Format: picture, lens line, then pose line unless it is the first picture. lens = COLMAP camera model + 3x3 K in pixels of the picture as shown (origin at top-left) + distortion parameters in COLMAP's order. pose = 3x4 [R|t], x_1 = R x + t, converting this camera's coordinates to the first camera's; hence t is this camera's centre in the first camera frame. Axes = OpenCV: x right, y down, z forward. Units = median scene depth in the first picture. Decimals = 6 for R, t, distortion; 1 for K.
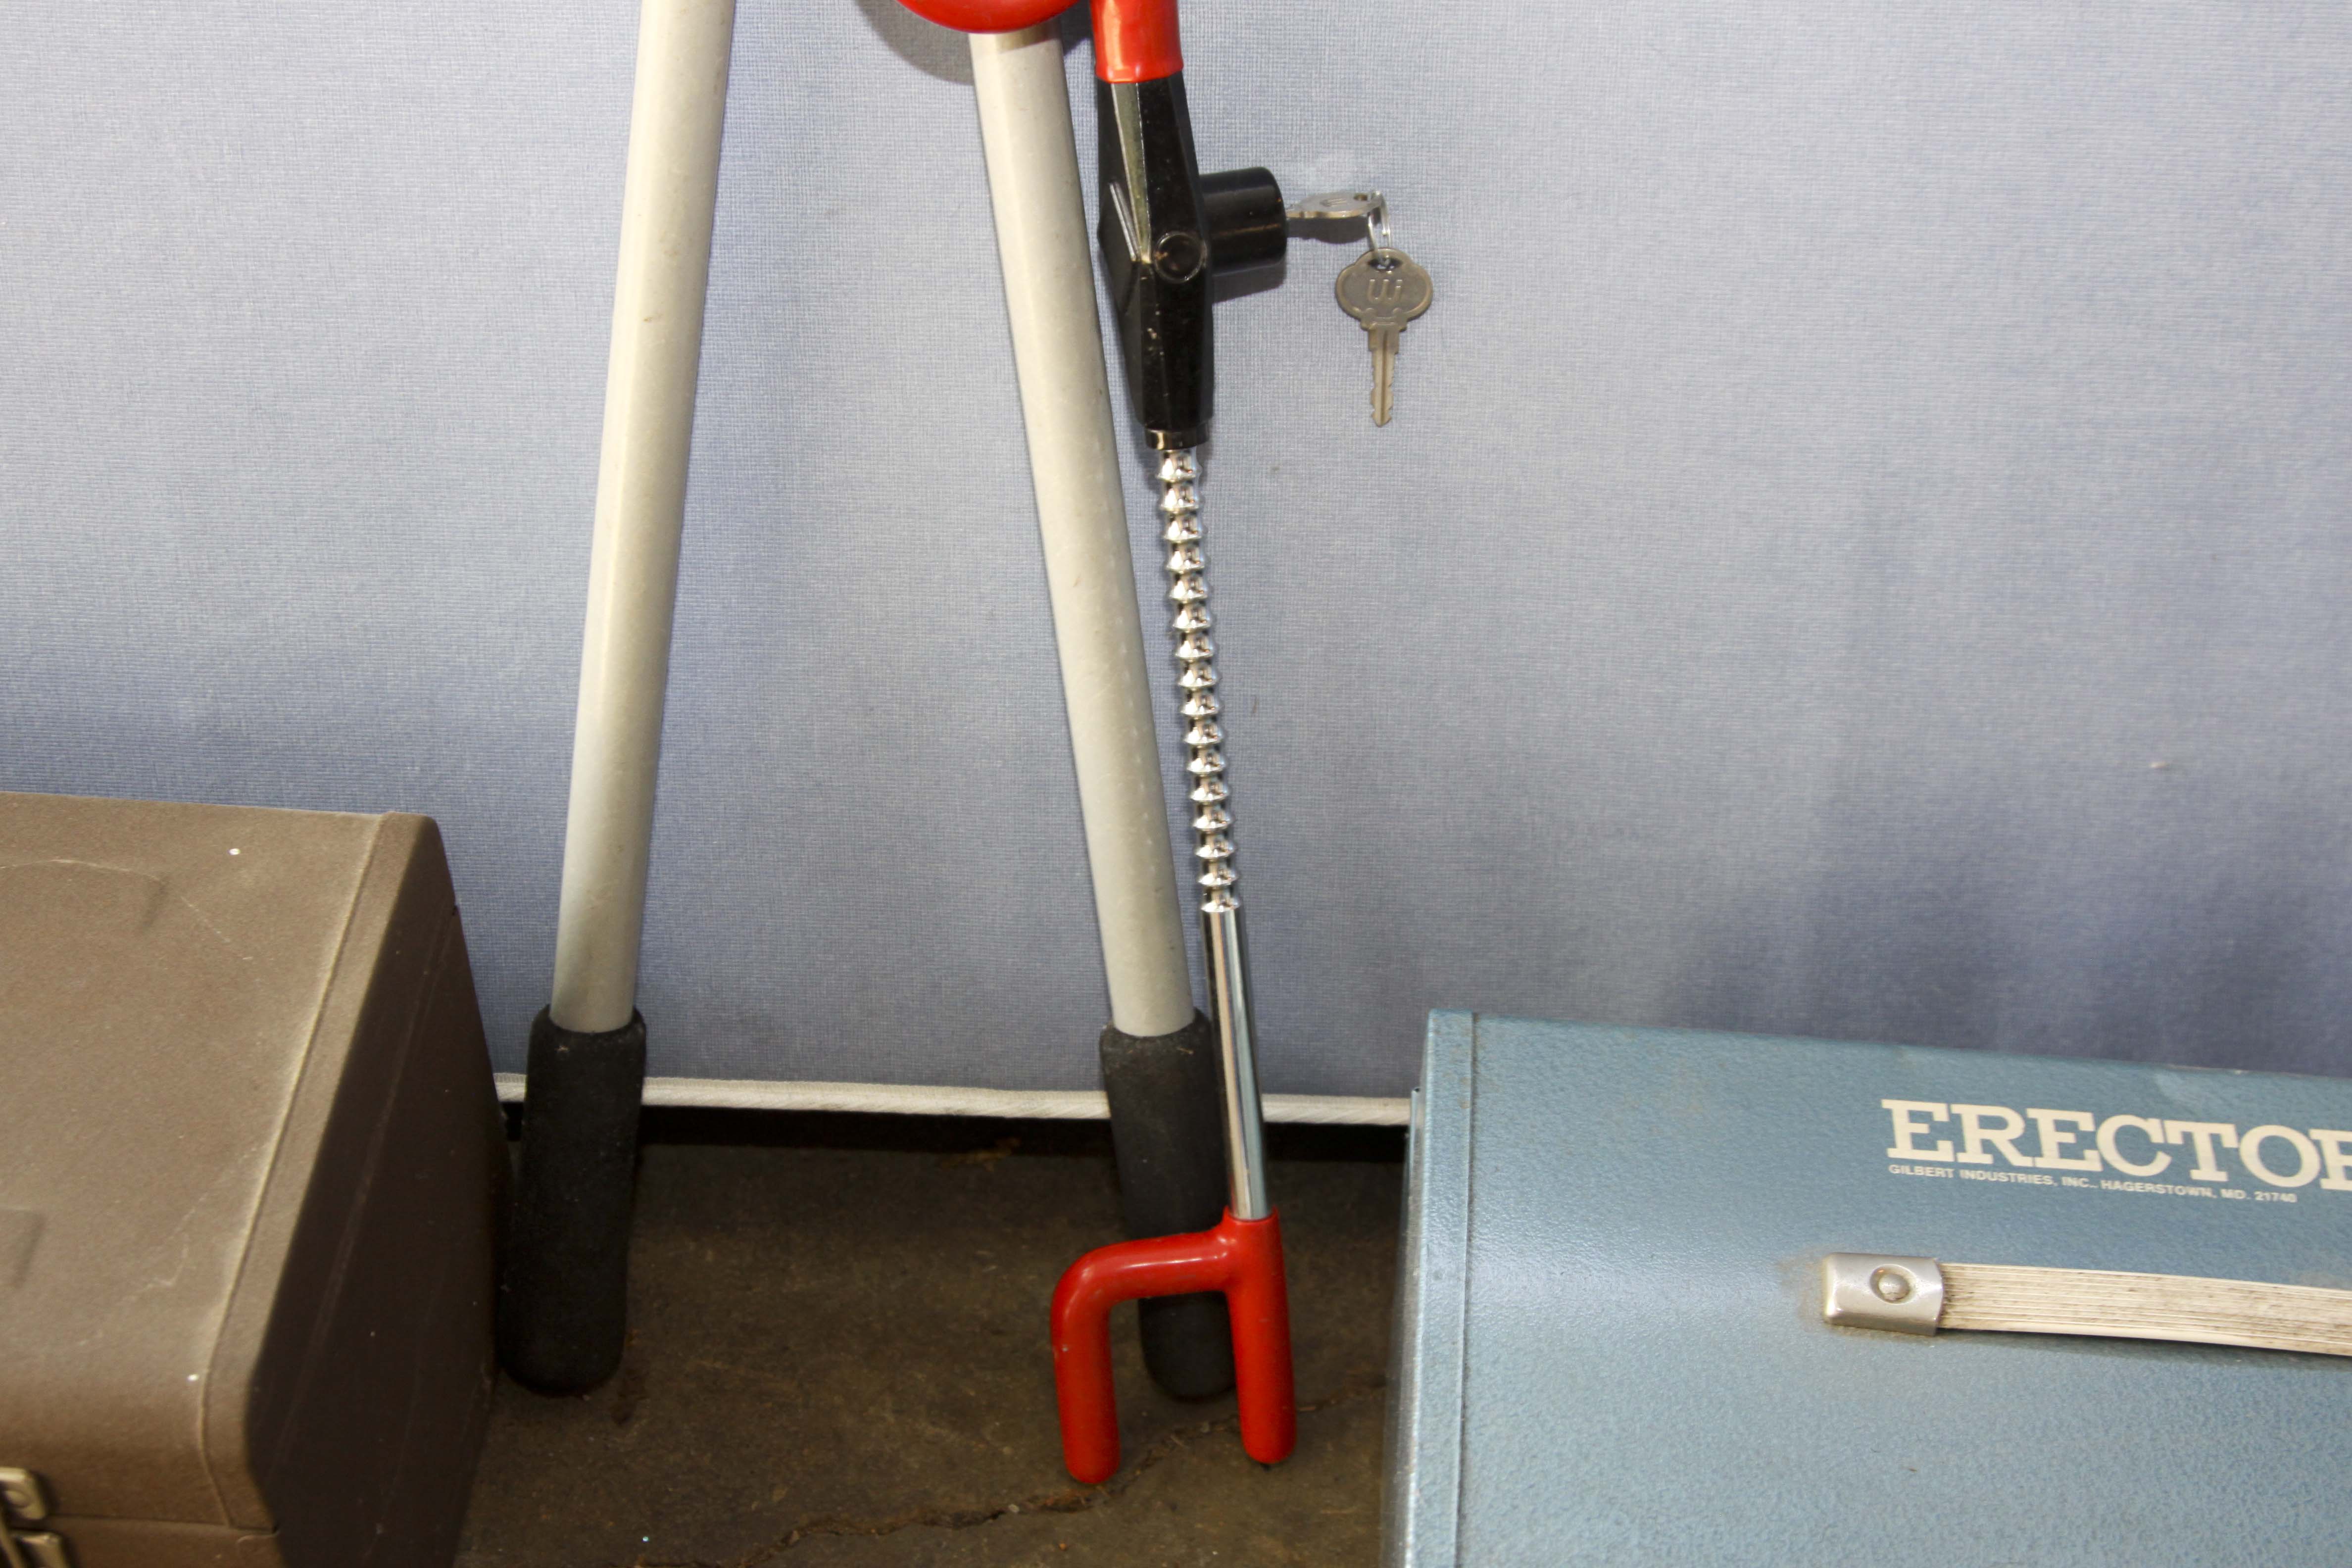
lens RADIAL K [[3376.1, 0, 1194.4], [0, 3376.1, 784.1], [0, 0, 1]] dist [-0.031353, 0.000000]
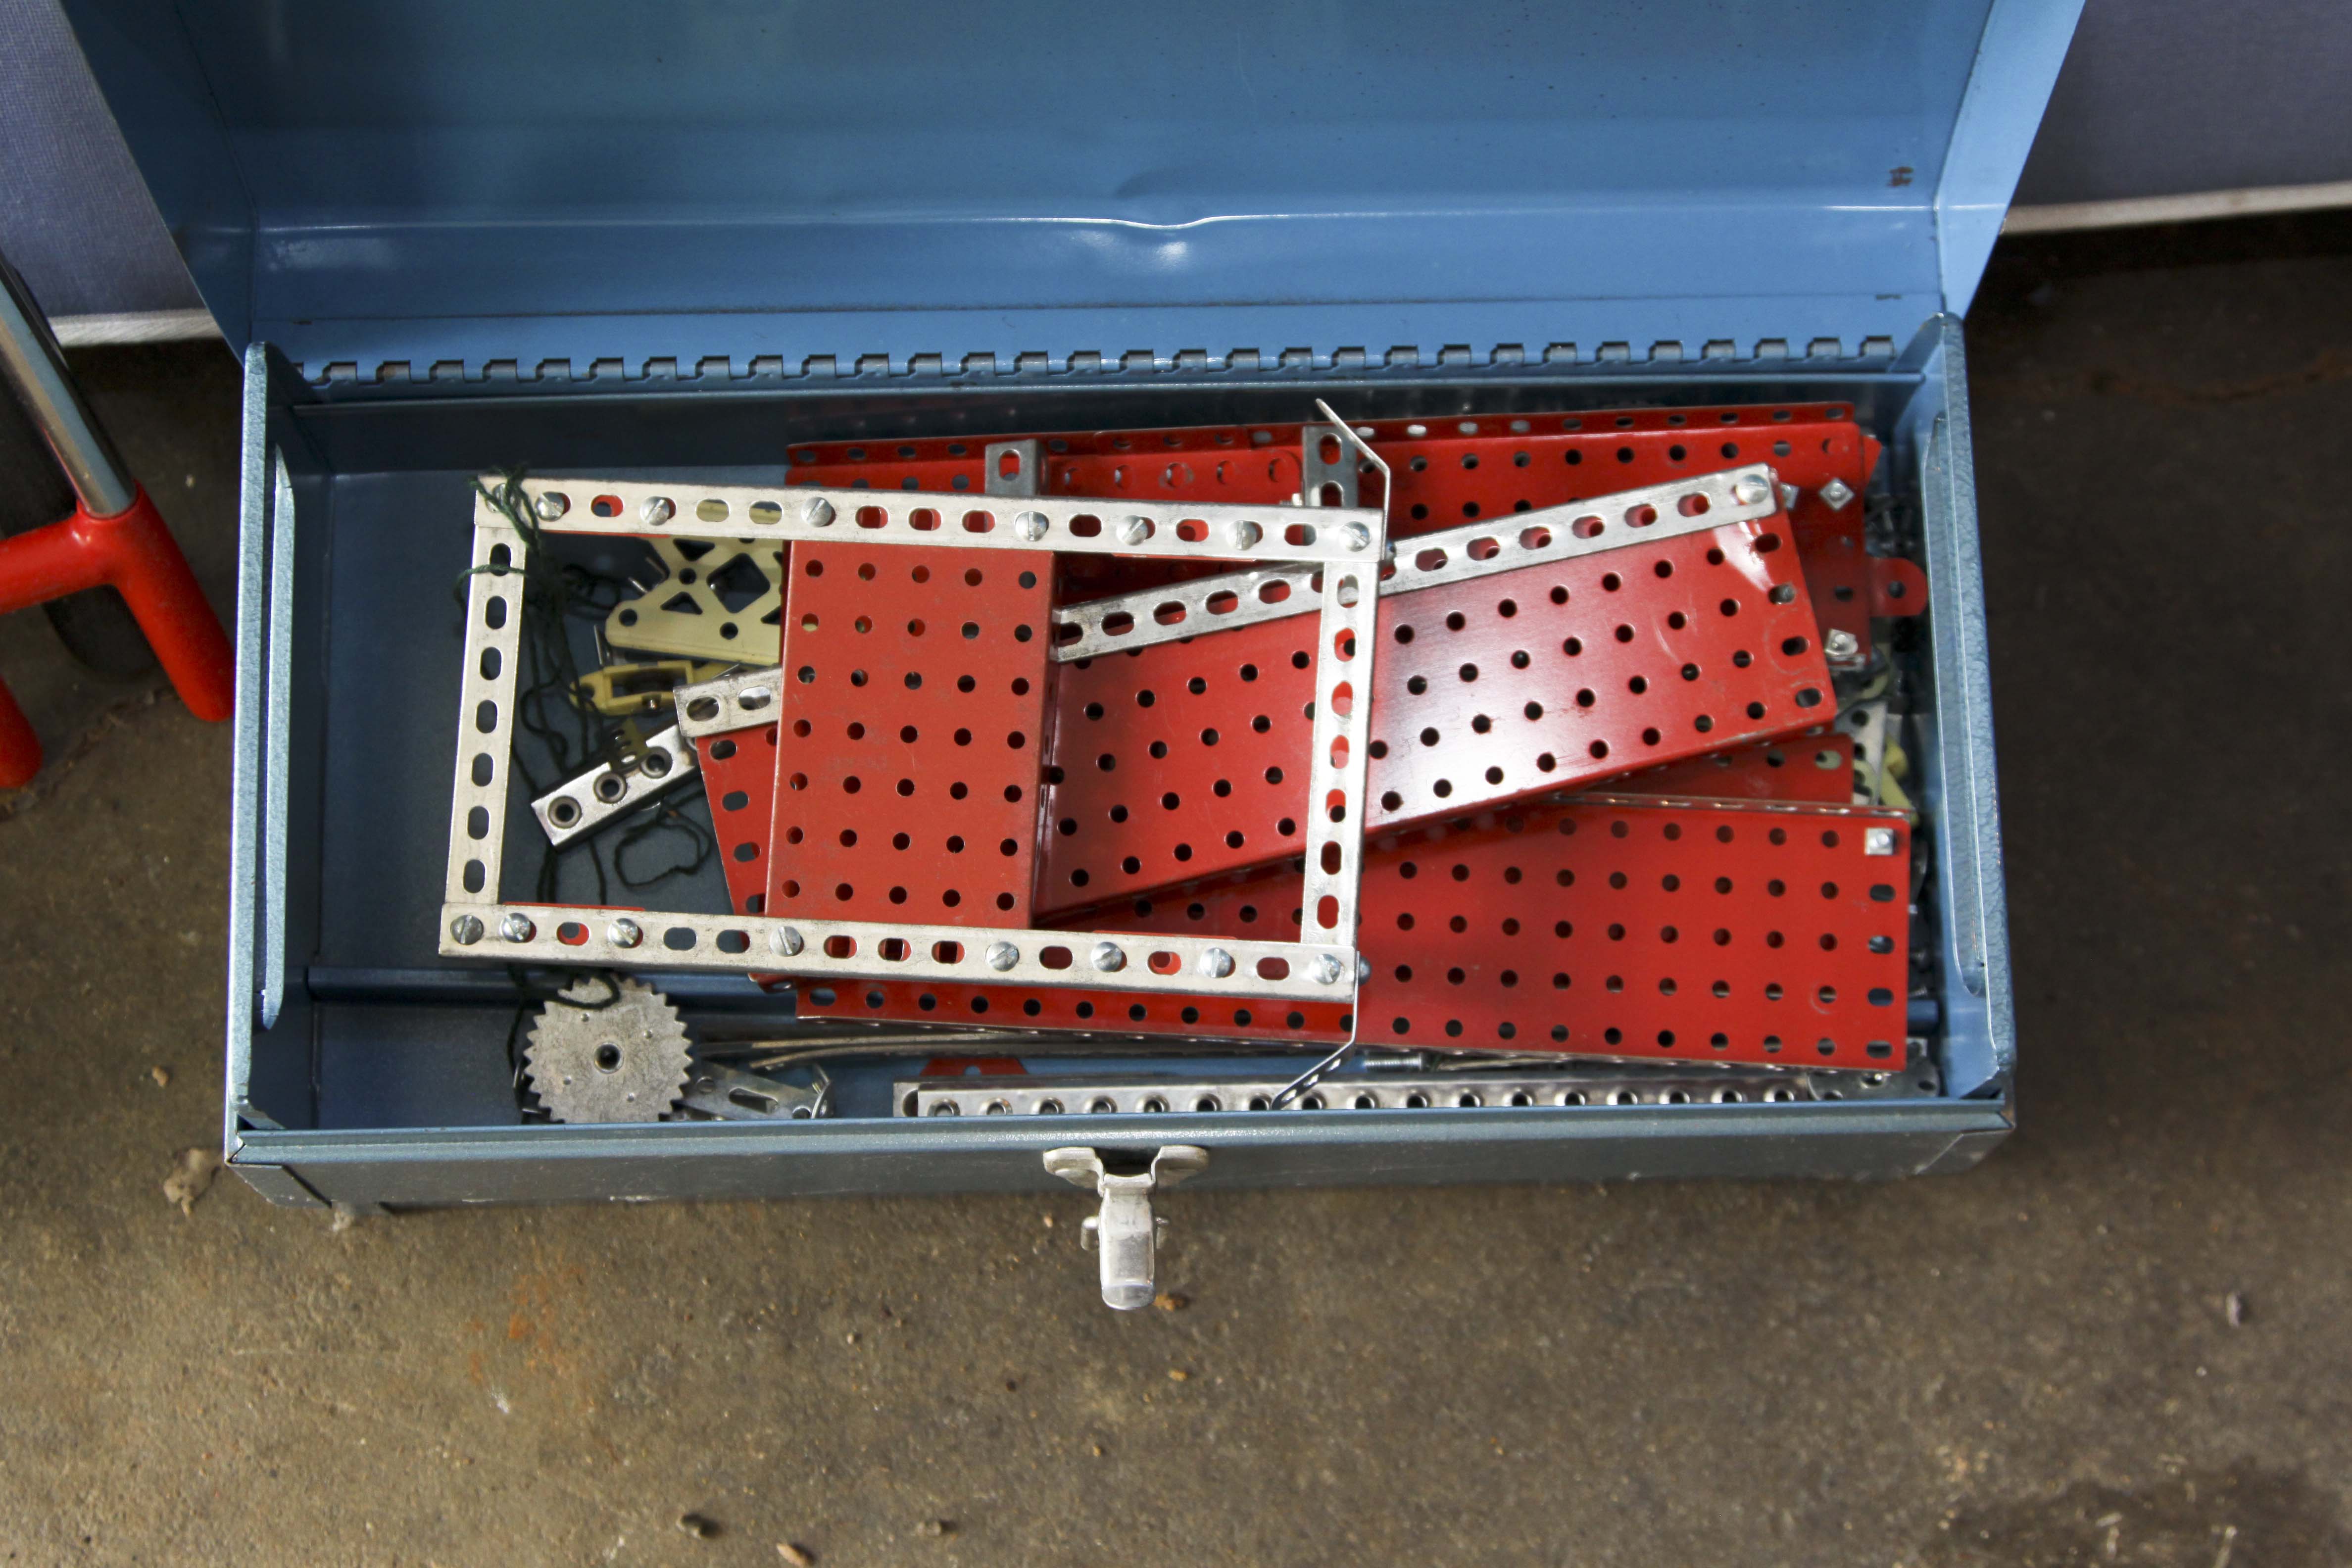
lens RADIAL K [[4013.1, 0, 1200.5], [0, 4013.1, 737.1], [0, 0, 1]] dist [0.028892, 0.000000]
pose [[0.994975, -0.098243, 0.019313, 0.254878], [0.079125, 0.889729, 0.449579, -0.239725], [-0.061351, -0.445792, 0.893032, 0.096405]]
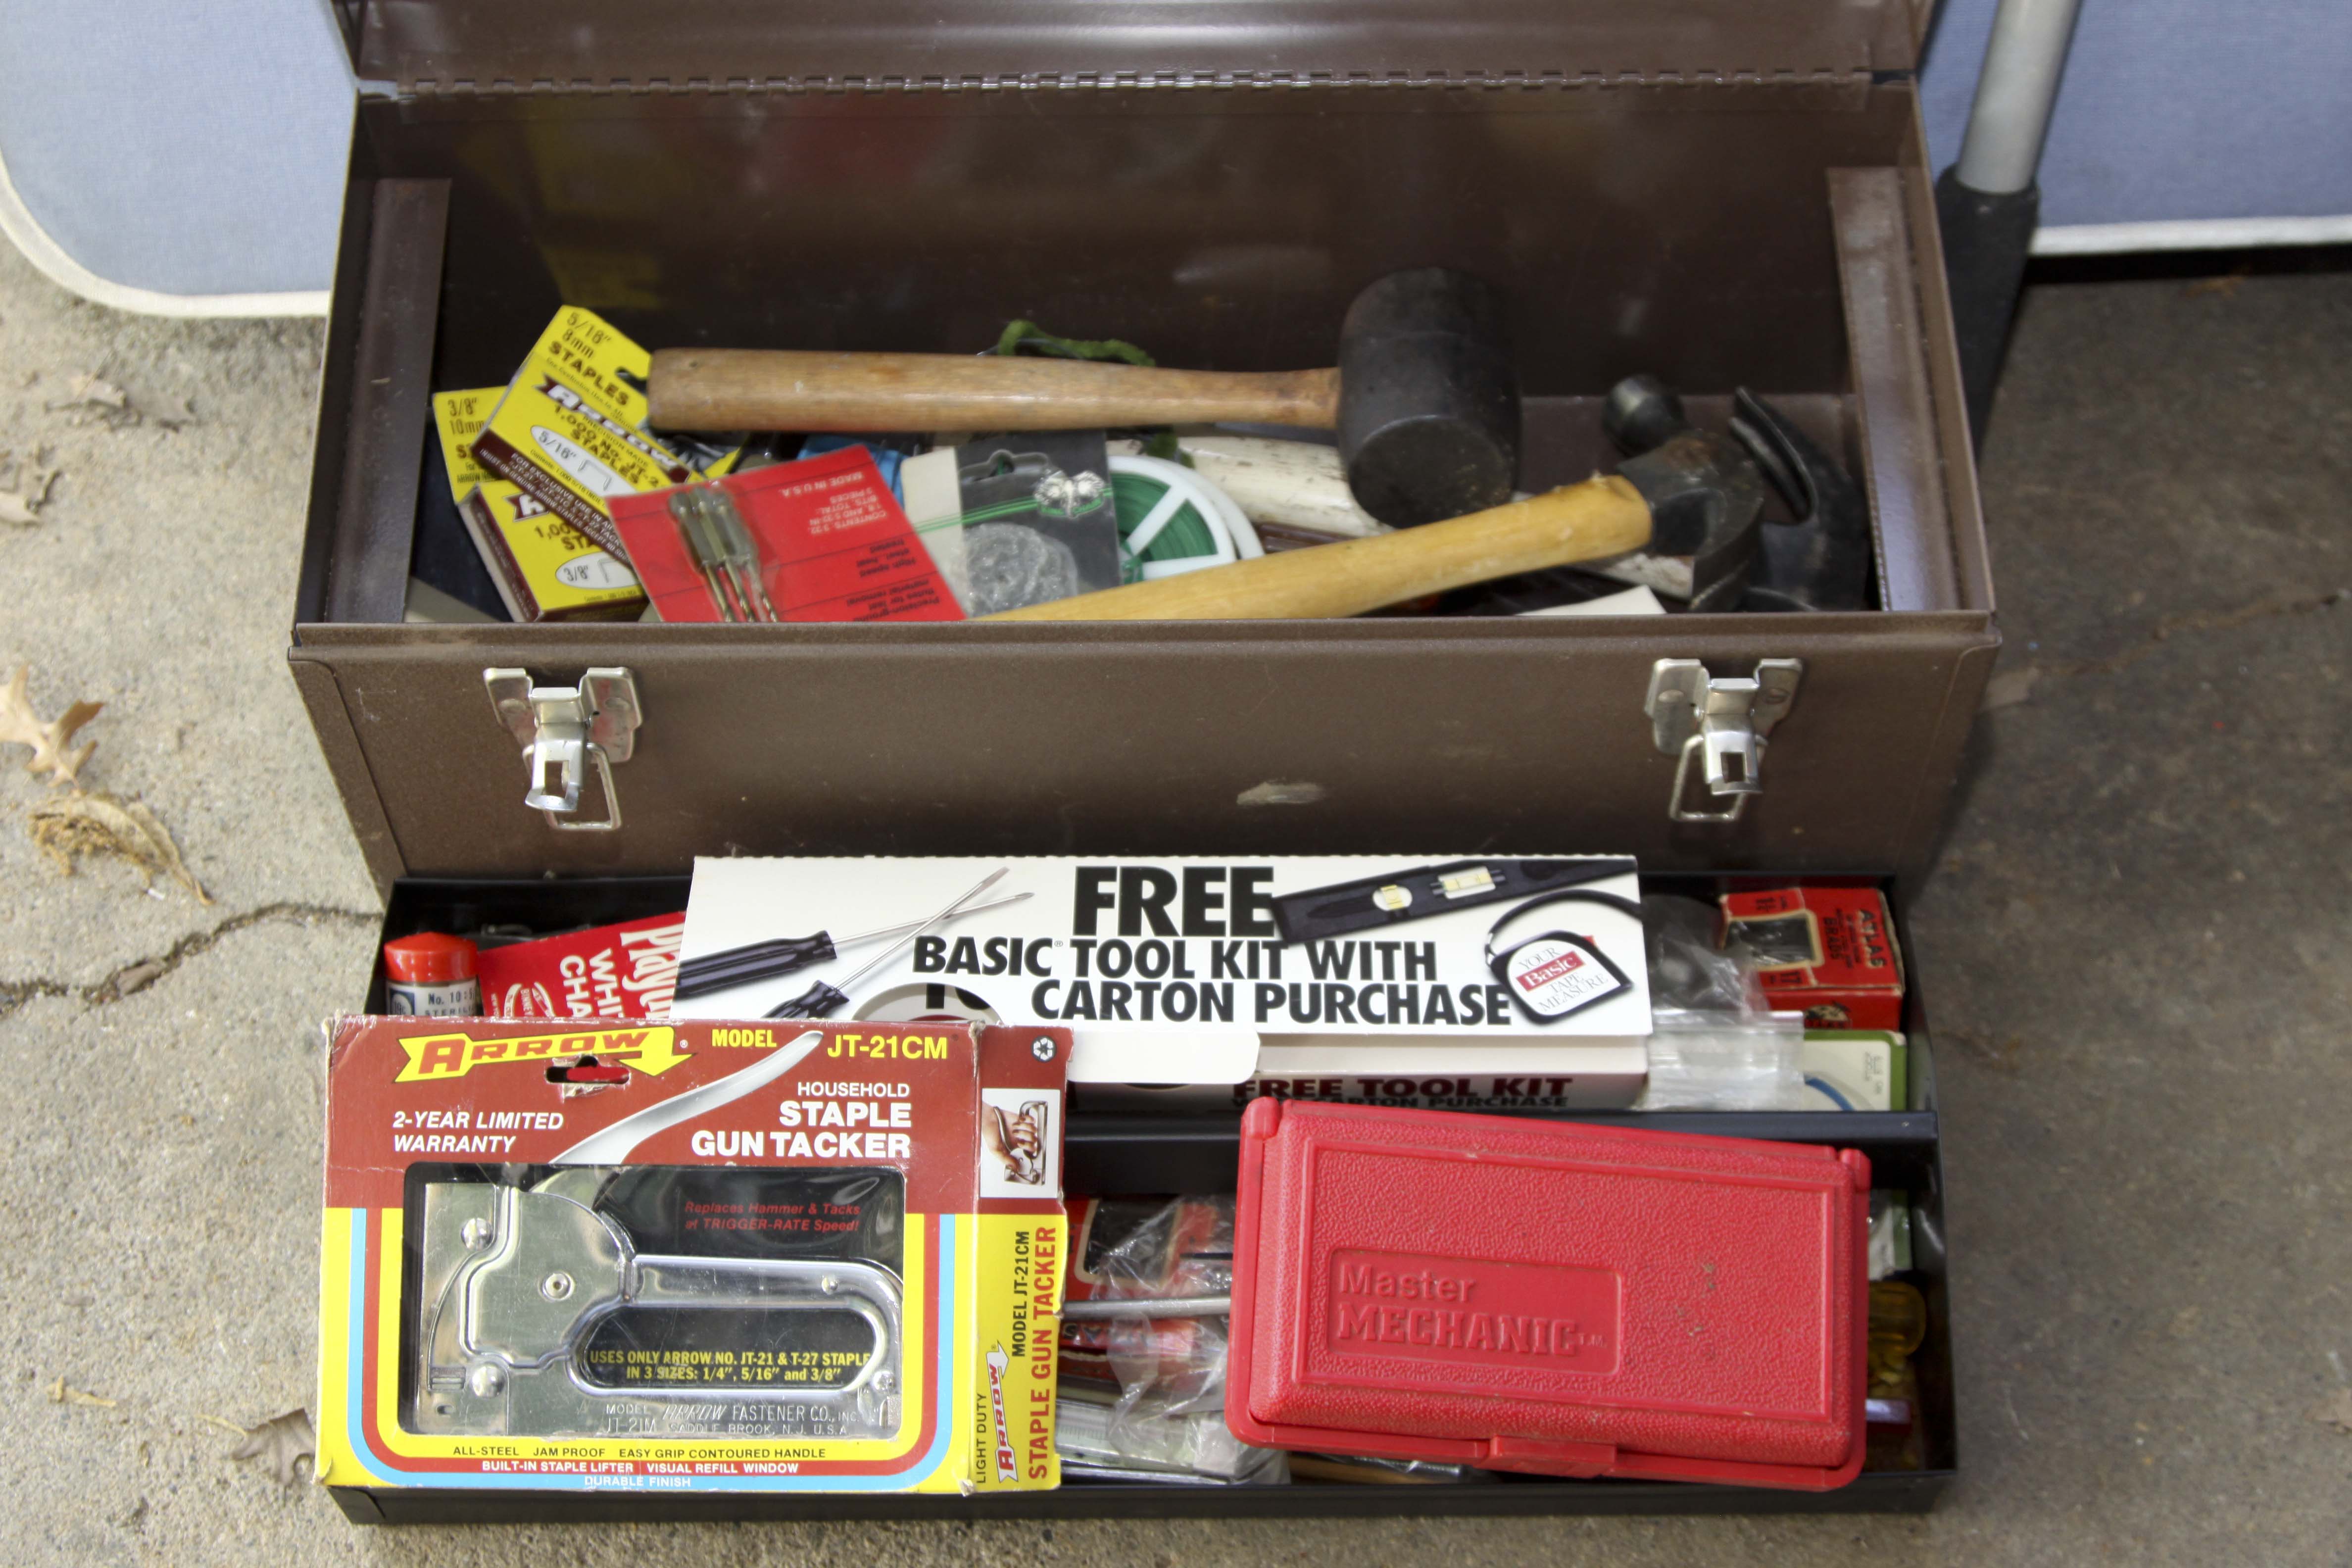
lens RADIAL K [[3632.2, 0, 1193.0], [0, 3632.2, 782.9], [0, 0, 1]] dist [-0.005845, 0.000000]
pose [[0.996594, -0.078592, 0.024986, -0.486257], [0.070492, 0.969067, 0.236516, -0.037381], [-0.042801, -0.233949, 0.971306, -0.173168]]
